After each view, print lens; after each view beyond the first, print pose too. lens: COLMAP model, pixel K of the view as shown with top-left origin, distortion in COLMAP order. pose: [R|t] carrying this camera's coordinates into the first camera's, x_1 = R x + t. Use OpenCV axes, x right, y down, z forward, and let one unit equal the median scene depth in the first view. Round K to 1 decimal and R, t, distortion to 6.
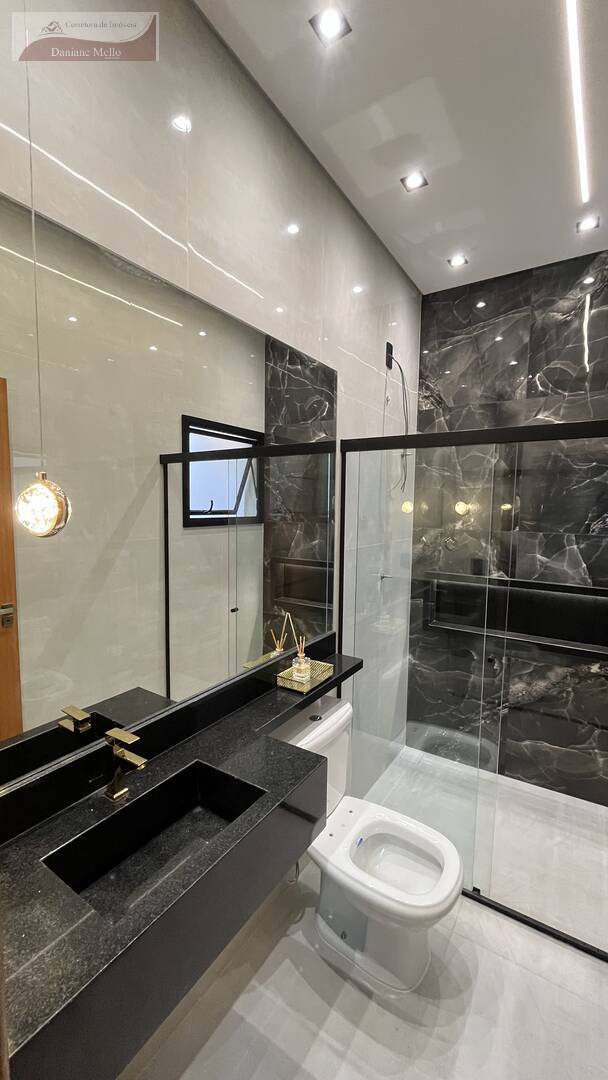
lens RADIAL K [[435.4, 0, 306.4], [0, 435.4, 543.3], [0, 0, 1]] dist [-0.001001, -0.000134]
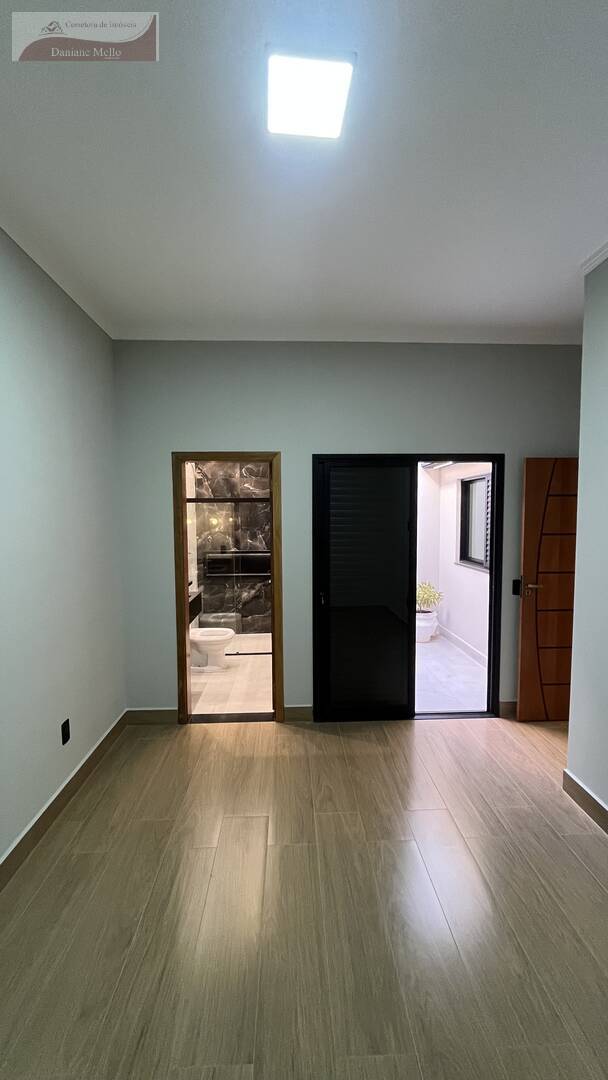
lens RADIAL K [[439.8, 0, 307.4], [0, 439.8, 542.6], [0, 0, 1]] dist [0.000523, -0.000046]
pose [[0.815193, -0.059993, 0.576074, -0.648267], [0.068540, 0.997624, 0.006903, 0.047442], [-0.575120, 0.033857, 0.817368, -1.261002]]
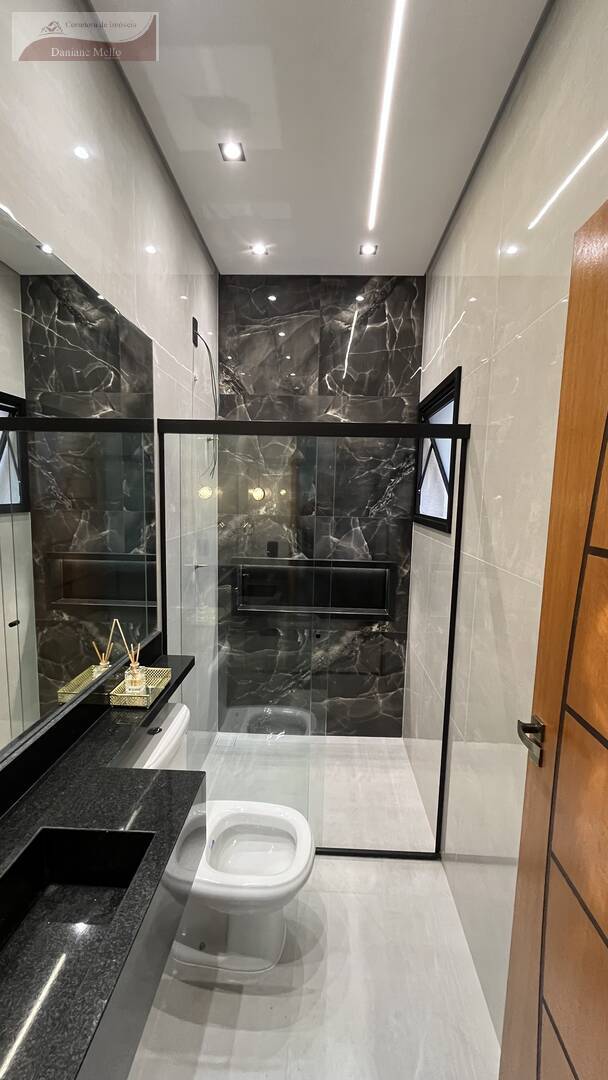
lens RADIAL K [[436.1, 0, 305.4], [0, 436.1, 543.4], [0, 0, 1]] dist [-0.000043, -0.000209]
pose [[0.863088, -0.053404, 0.502223, -0.096017], [0.034048, 0.998284, 0.047640, -0.011347], [-0.503905, -0.024018, 0.863425, 0.051442]]
